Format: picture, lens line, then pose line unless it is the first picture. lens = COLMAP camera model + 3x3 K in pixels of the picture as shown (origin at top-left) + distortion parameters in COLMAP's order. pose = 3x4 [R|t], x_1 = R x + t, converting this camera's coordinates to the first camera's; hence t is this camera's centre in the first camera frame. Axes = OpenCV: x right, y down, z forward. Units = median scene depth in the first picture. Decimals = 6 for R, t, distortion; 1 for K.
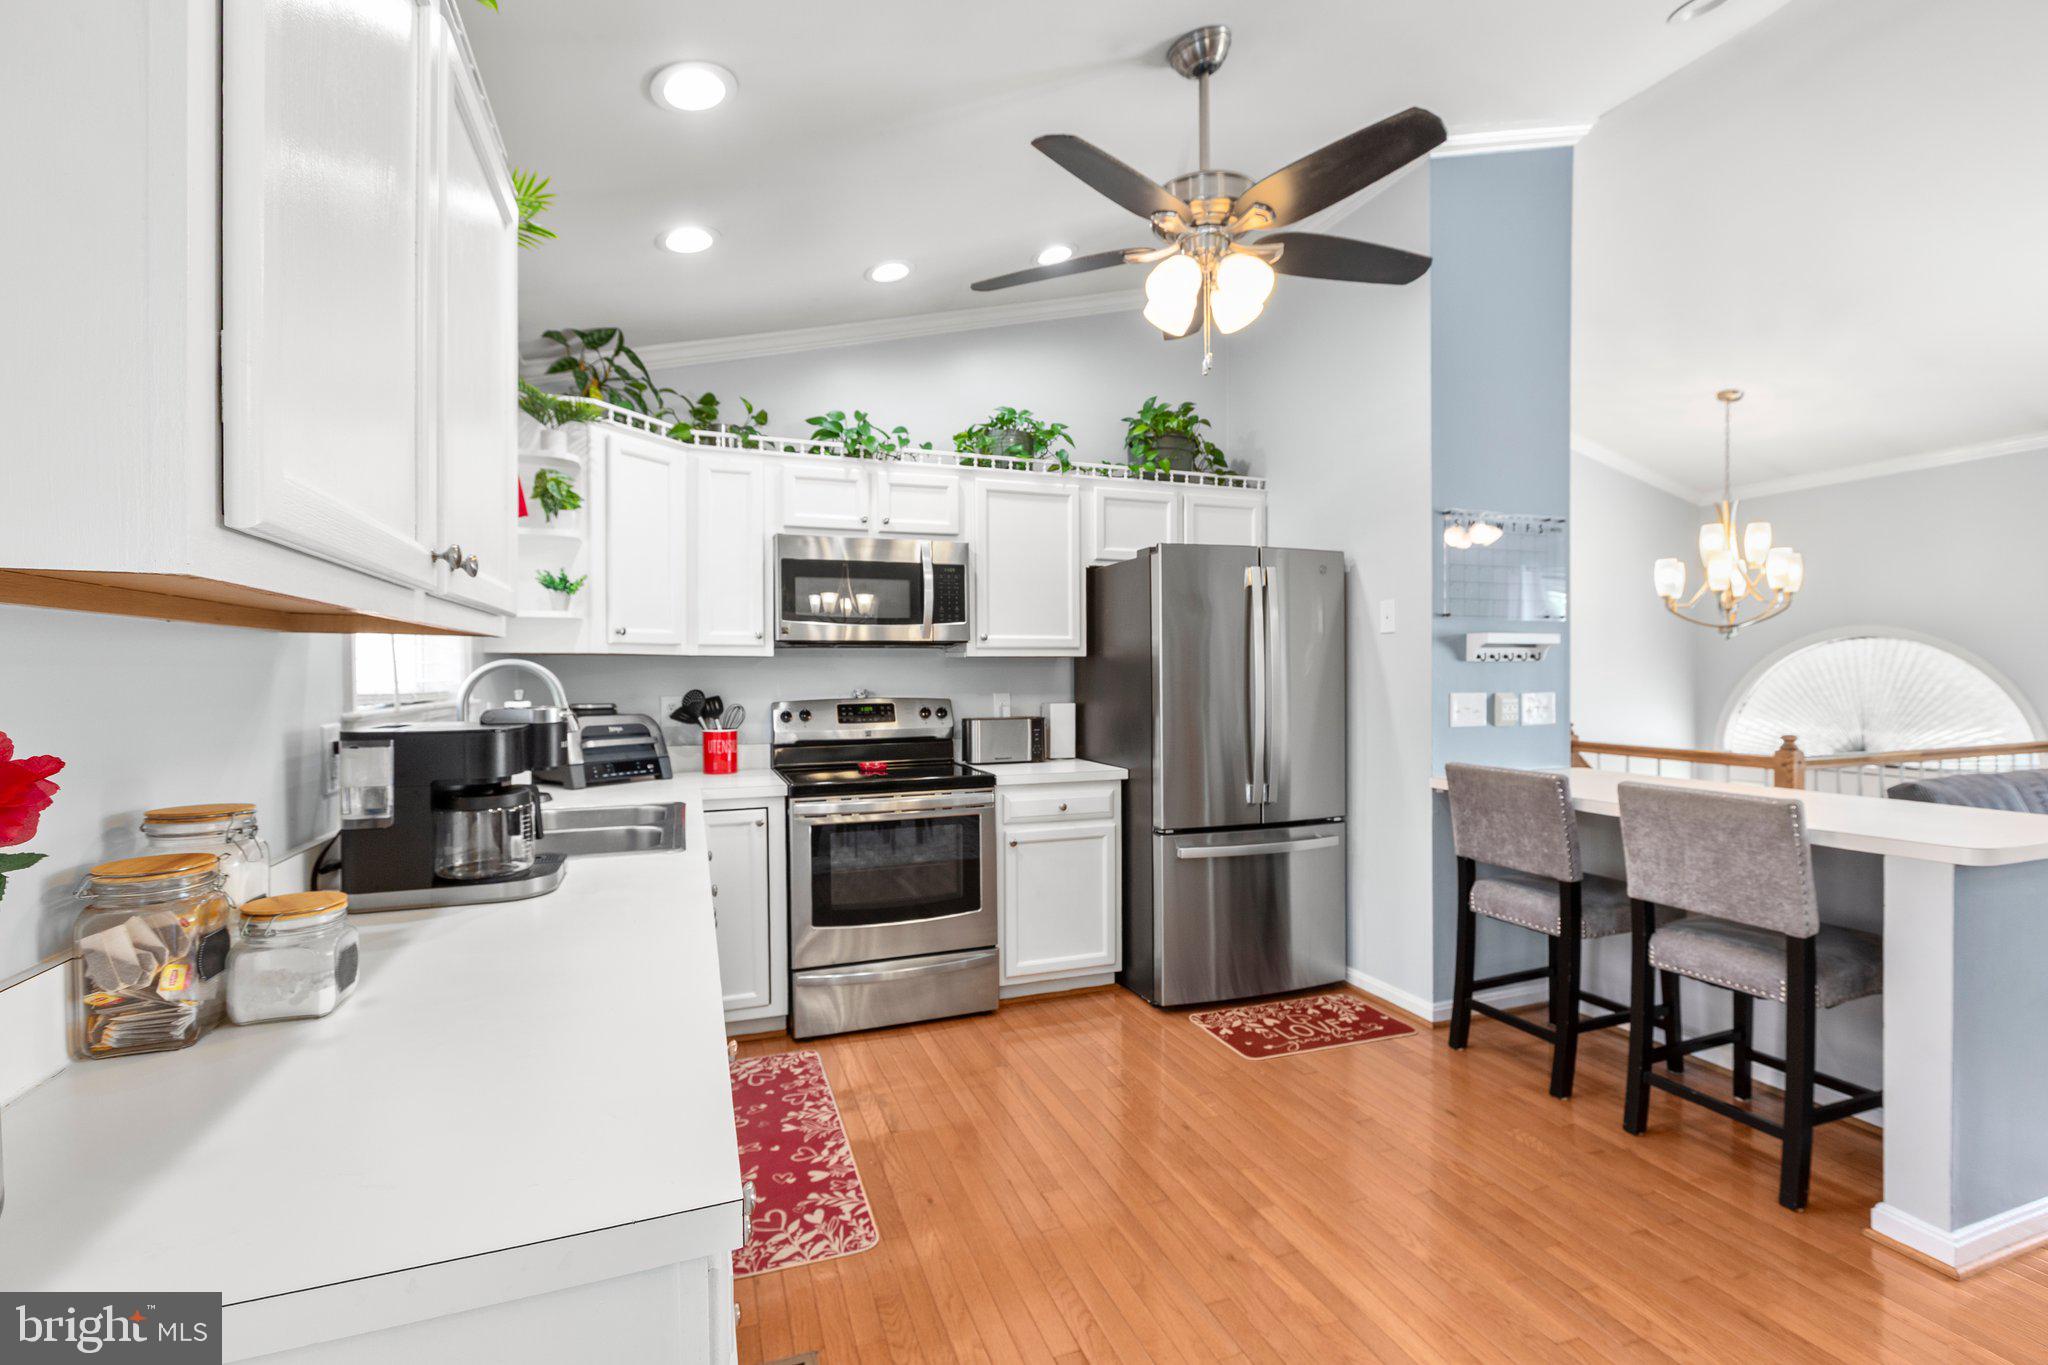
lens RADIAL K [[910.8, 0, 1031.3], [0, 910.8, 680.8], [0, 0, 1]] dist [-0.000560, -0.000010]
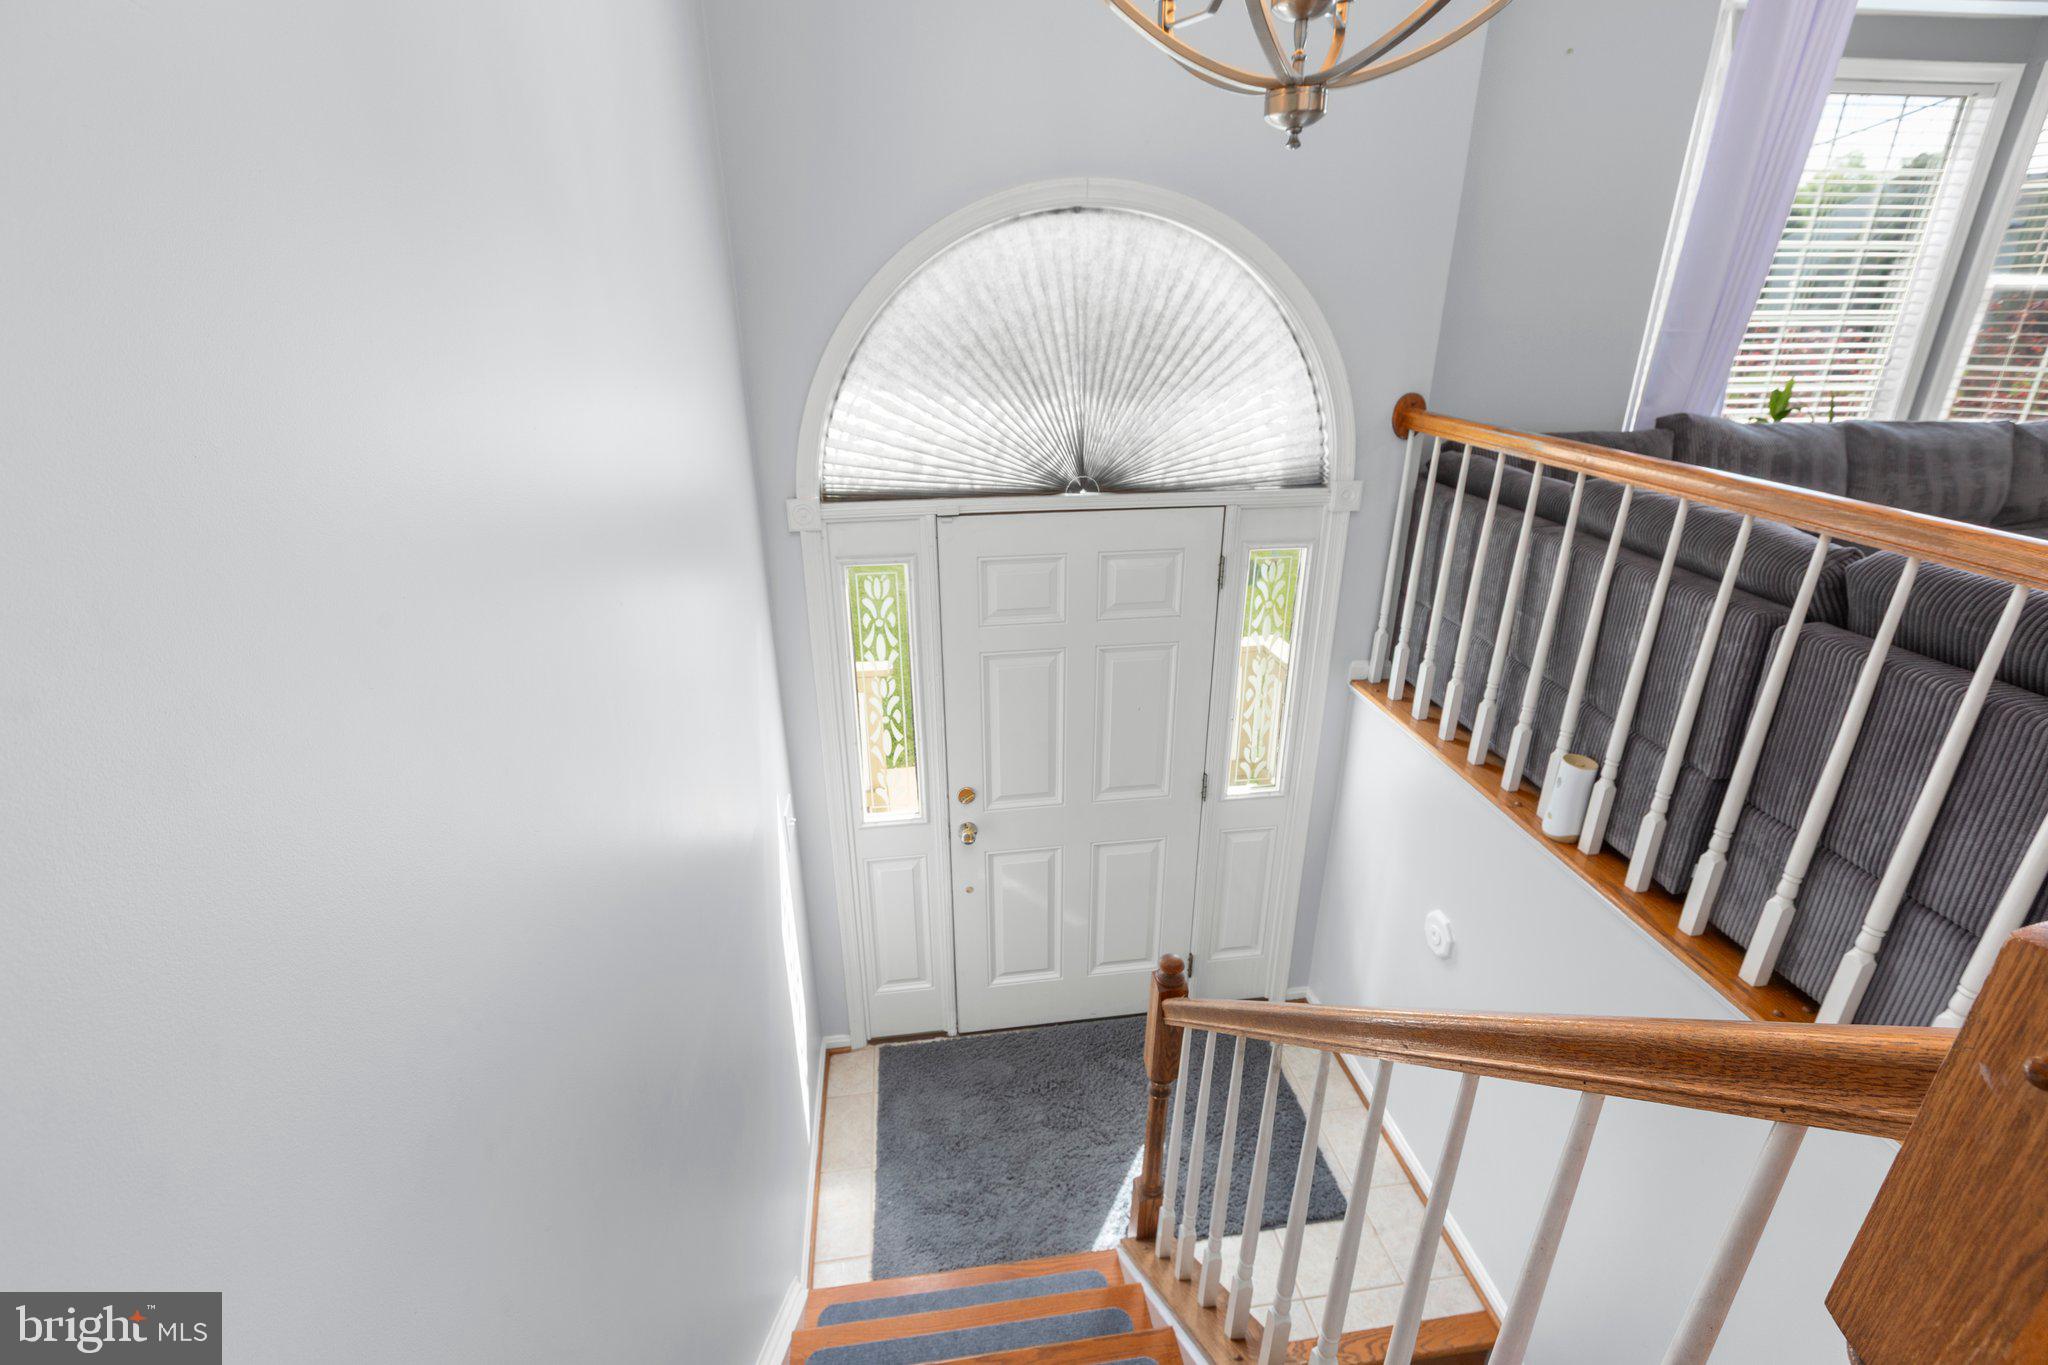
lens RADIAL K [[925.5, 0, 1023.5], [0, 925.5, 658.4], [0, 0, 1]] dist [0.000551, -0.000850]
pose [[0.218329, -0.335575, 0.916363, 0.653316], [0.013205, 0.939947, 0.341065, 0.009950], [-0.975786, -0.062363, 0.209649, 1.390403]]
